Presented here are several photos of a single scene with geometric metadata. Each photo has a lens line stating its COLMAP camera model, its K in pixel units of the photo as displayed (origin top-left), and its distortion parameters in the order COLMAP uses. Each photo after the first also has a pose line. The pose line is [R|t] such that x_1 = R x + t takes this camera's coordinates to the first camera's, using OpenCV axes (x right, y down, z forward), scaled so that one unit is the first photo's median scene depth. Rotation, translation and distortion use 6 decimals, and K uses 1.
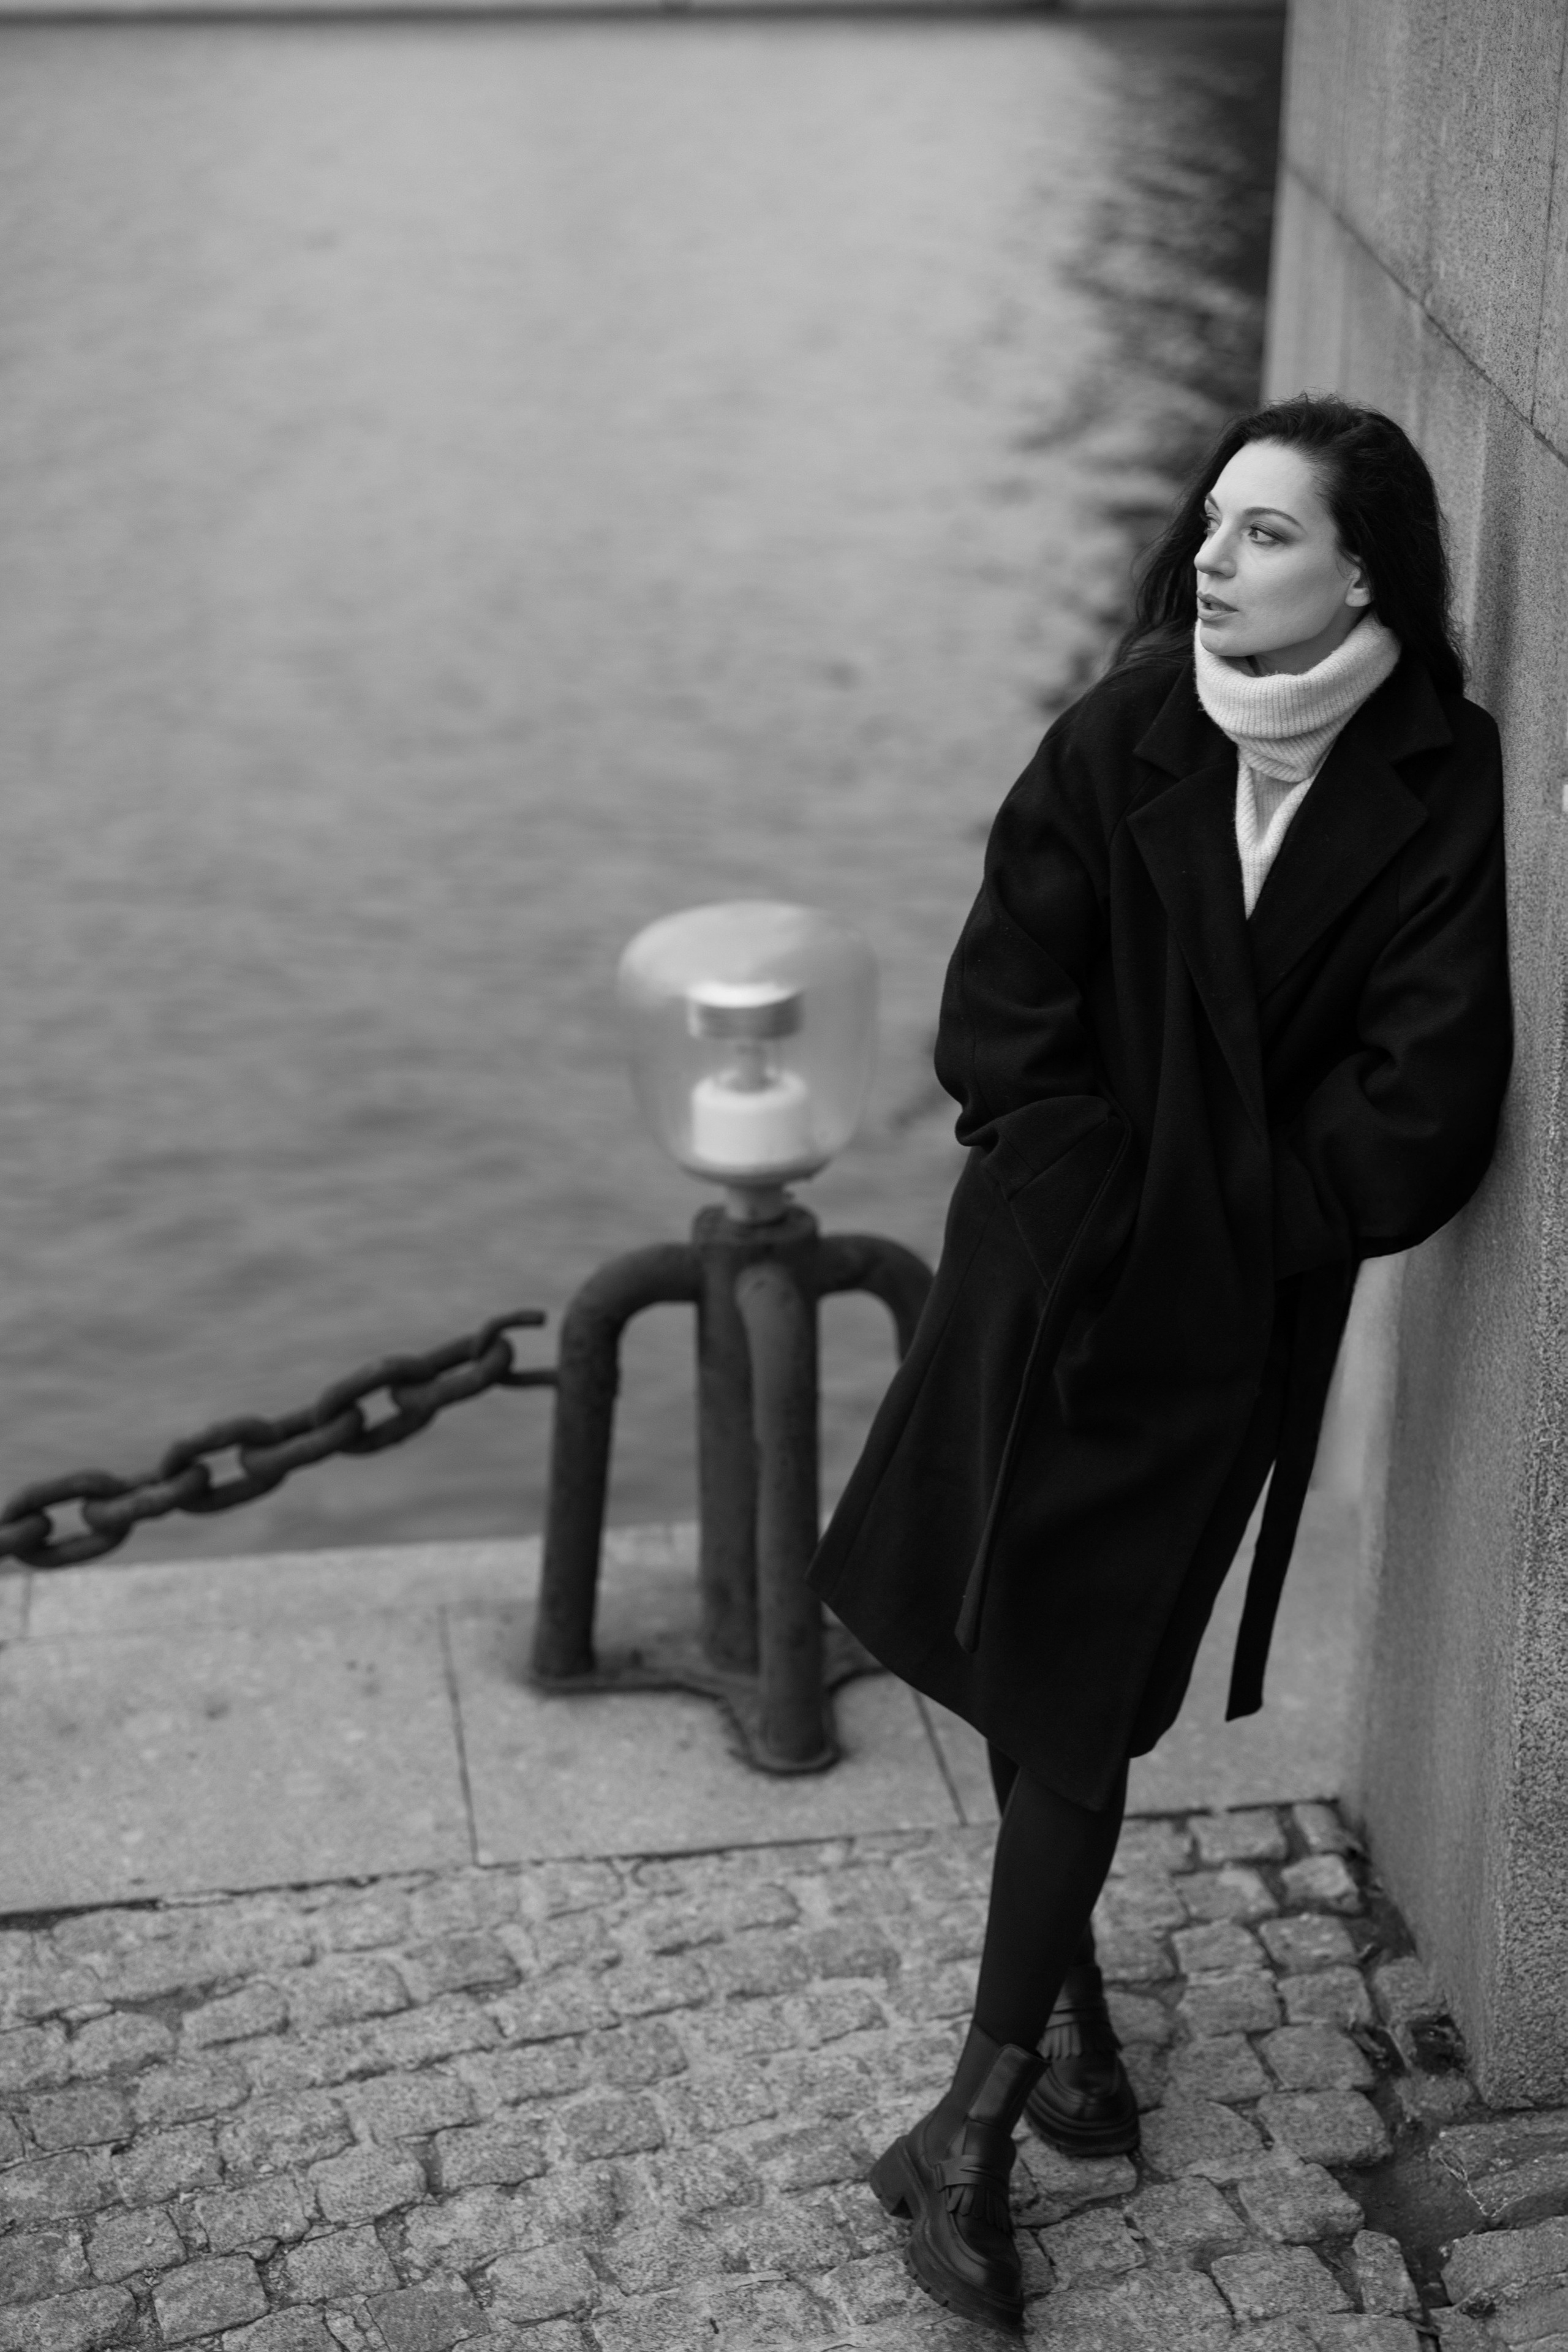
lens RADIAL K [[3495.6, 0, 784.0], [0, 3495.6, 1176.0], [0, 0, 1]] dist [-0.005440, 0.028294]
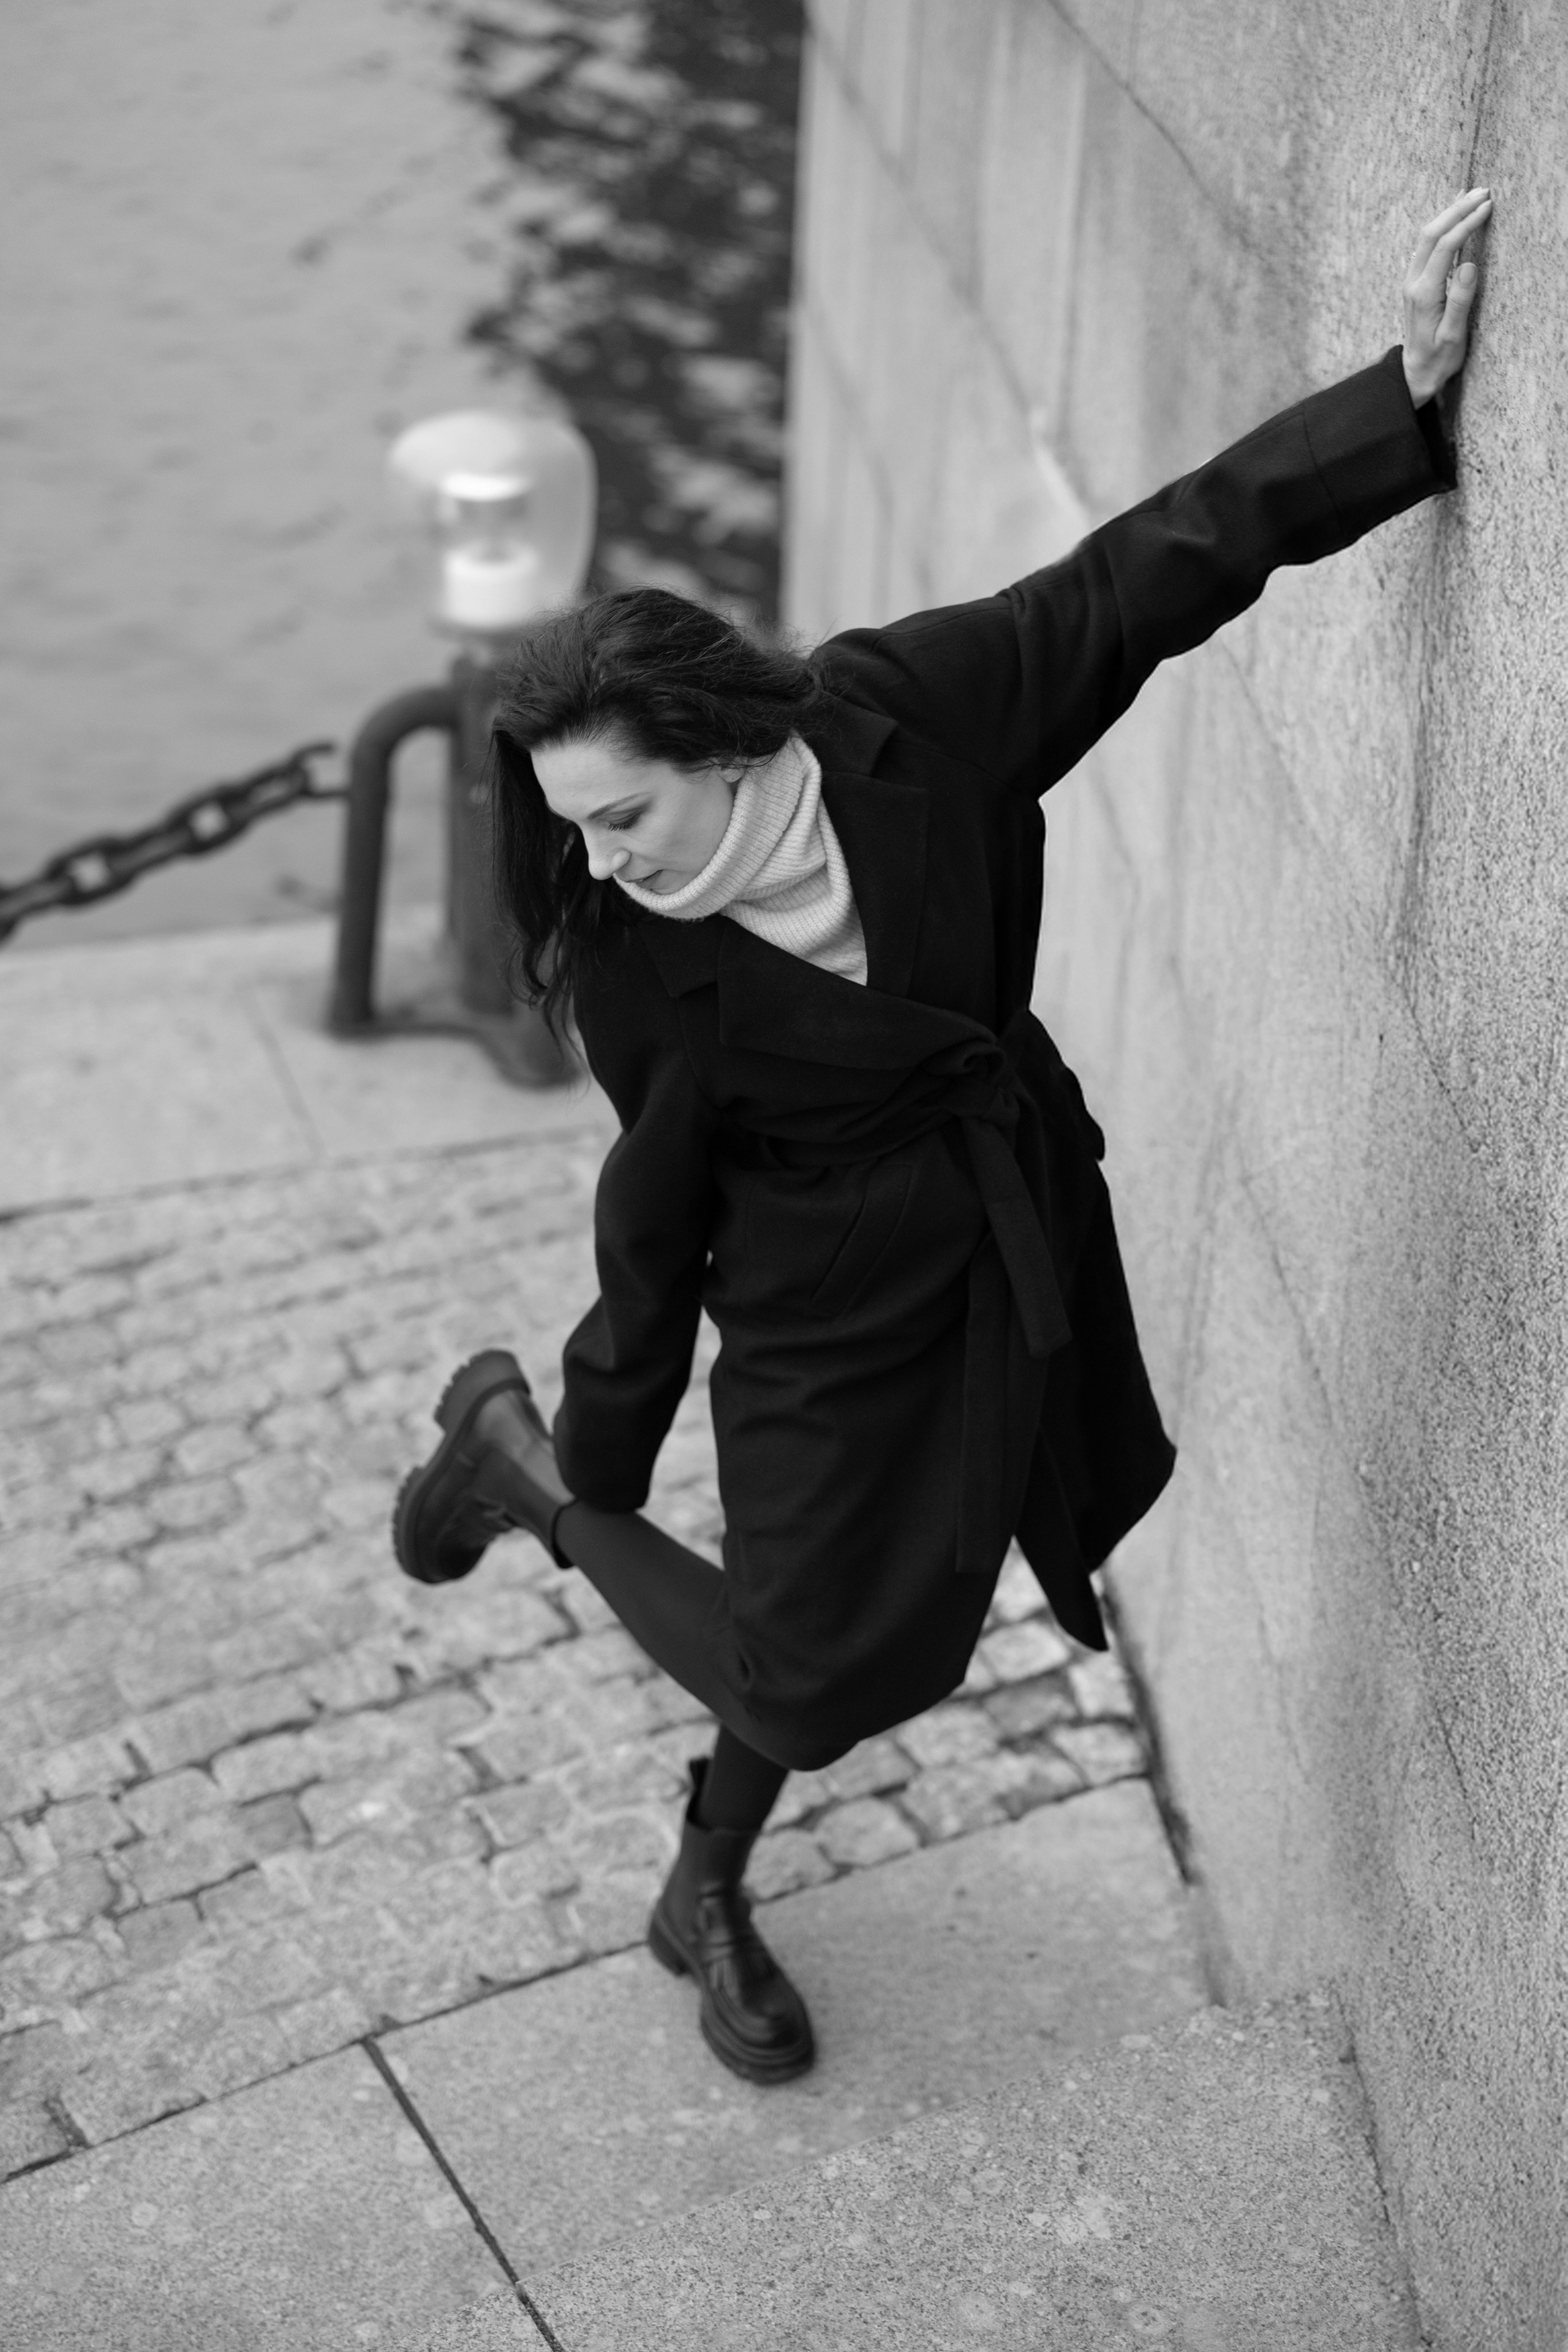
lens RADIAL K [[3495.6, 0, 784.0], [0, 3495.6, 1176.0], [0, 0, 1]] dist [-0.005440, 0.028294]
pose [[0.985347, -0.053990, 0.161794, -0.130931], [0.027031, 0.986022, 0.164410, -0.010944], [-0.168409, -0.157627, 0.973032, -0.318614]]
